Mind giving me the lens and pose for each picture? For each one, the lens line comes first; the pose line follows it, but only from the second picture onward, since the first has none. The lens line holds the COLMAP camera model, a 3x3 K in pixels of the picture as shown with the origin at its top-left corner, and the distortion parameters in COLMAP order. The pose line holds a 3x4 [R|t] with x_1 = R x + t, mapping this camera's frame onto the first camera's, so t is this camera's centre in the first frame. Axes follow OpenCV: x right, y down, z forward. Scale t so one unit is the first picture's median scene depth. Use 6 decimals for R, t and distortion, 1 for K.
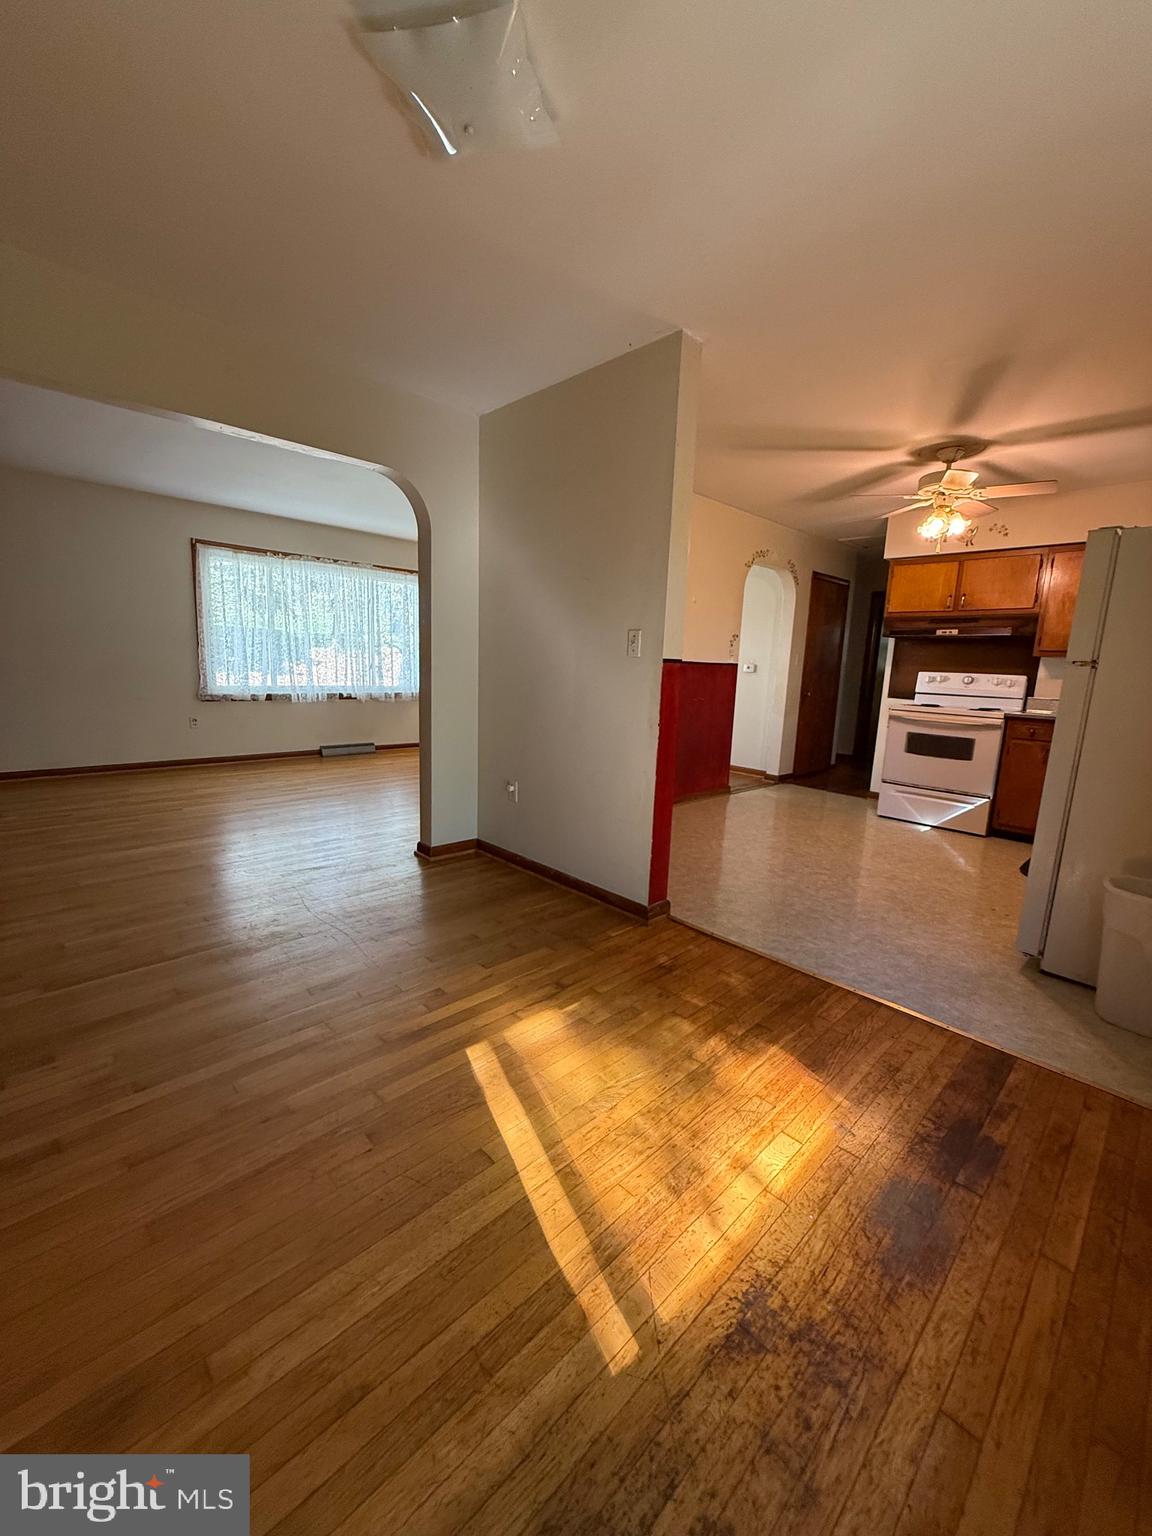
lens RADIAL K [[614.8, 0, 575.9], [0, 614.8, 769.8], [0, 0, 1]] dist [0.000332, 0.000171]
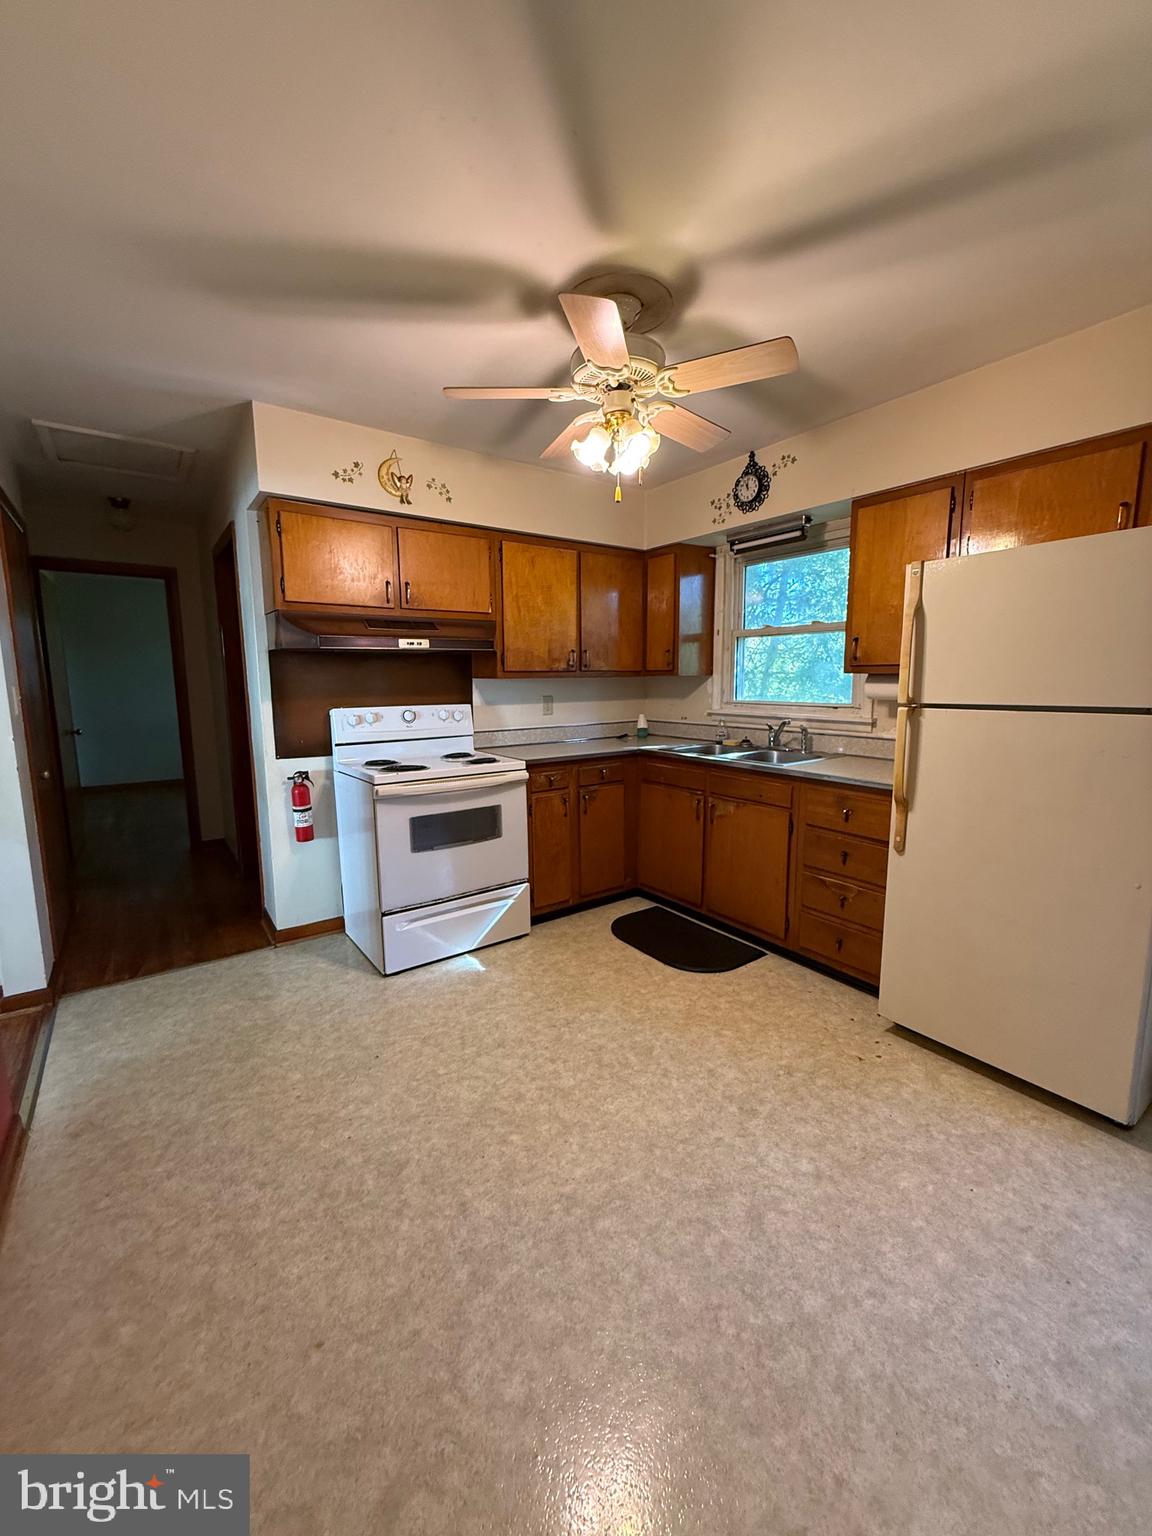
lens RADIAL K [[614.8, 0, 588.2], [0, 614.8, 766.2], [0, 0, 1]] dist [0.000332, 0.000171]
pose [[0.142501, -0.179973, 0.973295, 0.018211], [0.185033, 0.970839, 0.152428, -0.170008], [-0.972346, 0.158371, 0.171646, 0.761687]]
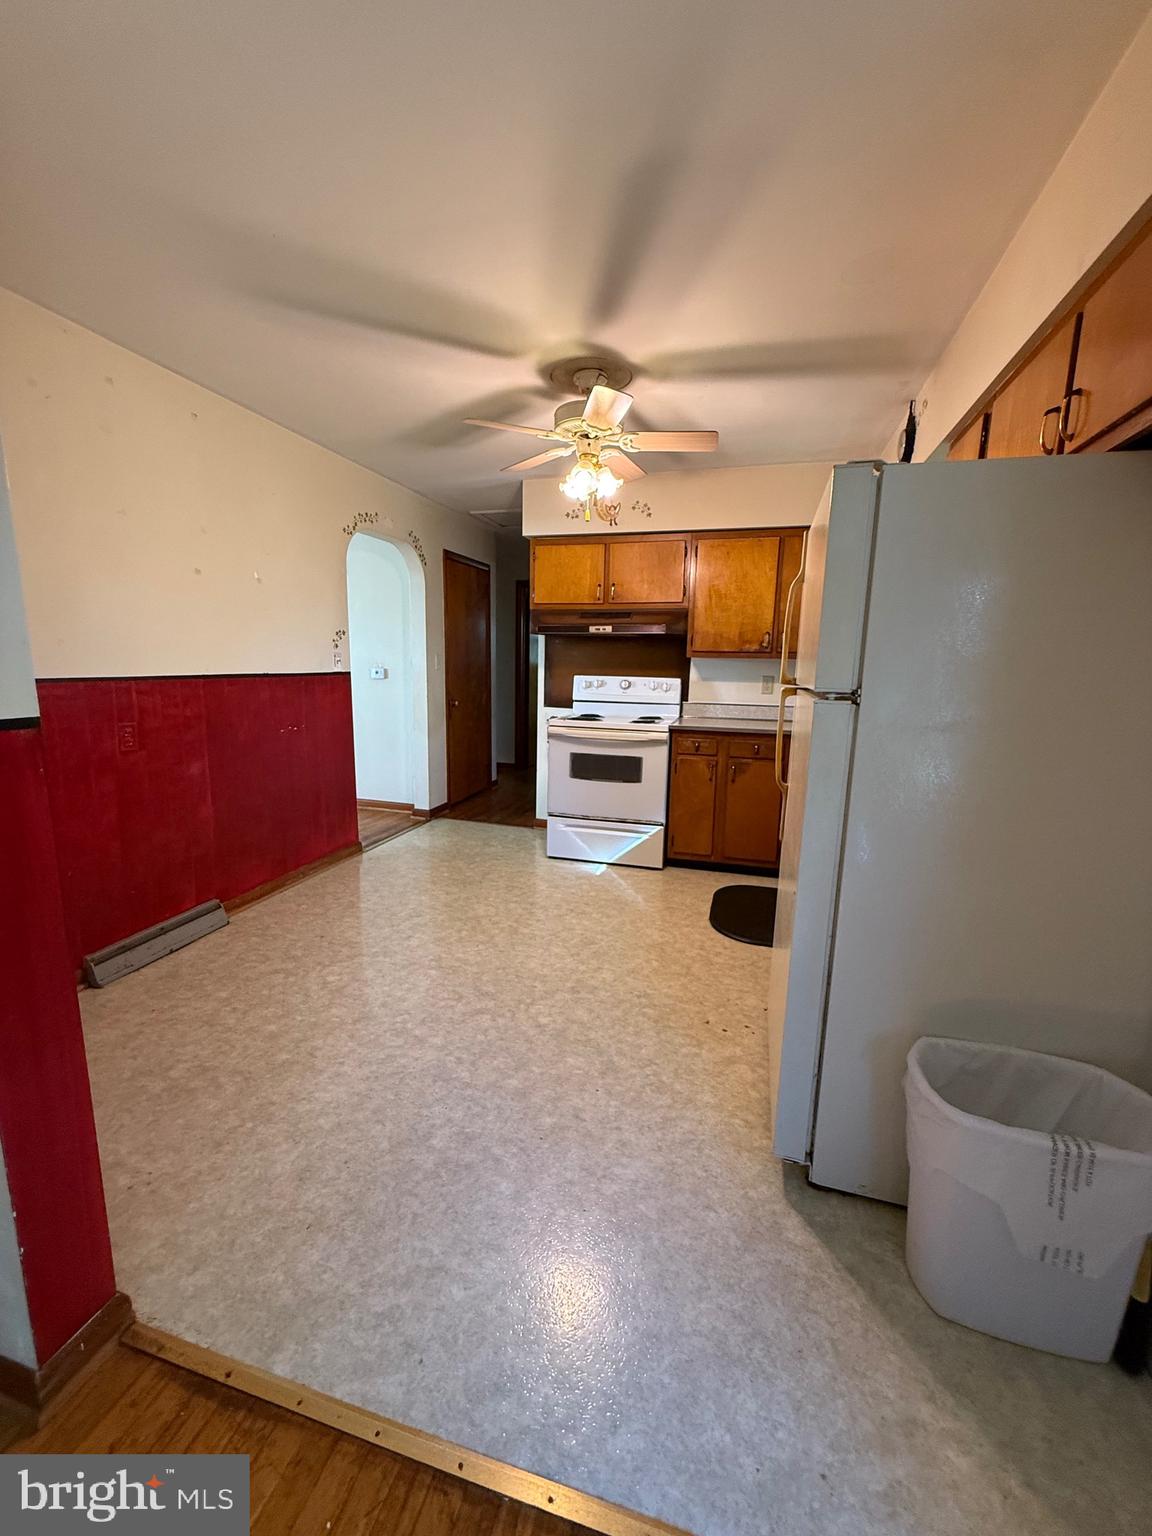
lens RADIAL K [[614.8, 0, 570.1], [0, 614.8, 767.6], [0, 0, 1]] dist [0.000332, 0.000171]
pose [[0.871124, -0.105110, 0.479681, 0.153946], [0.098668, 0.994367, 0.038705, -0.075959], [-0.481048, 0.013612, 0.876589, 0.301776]]
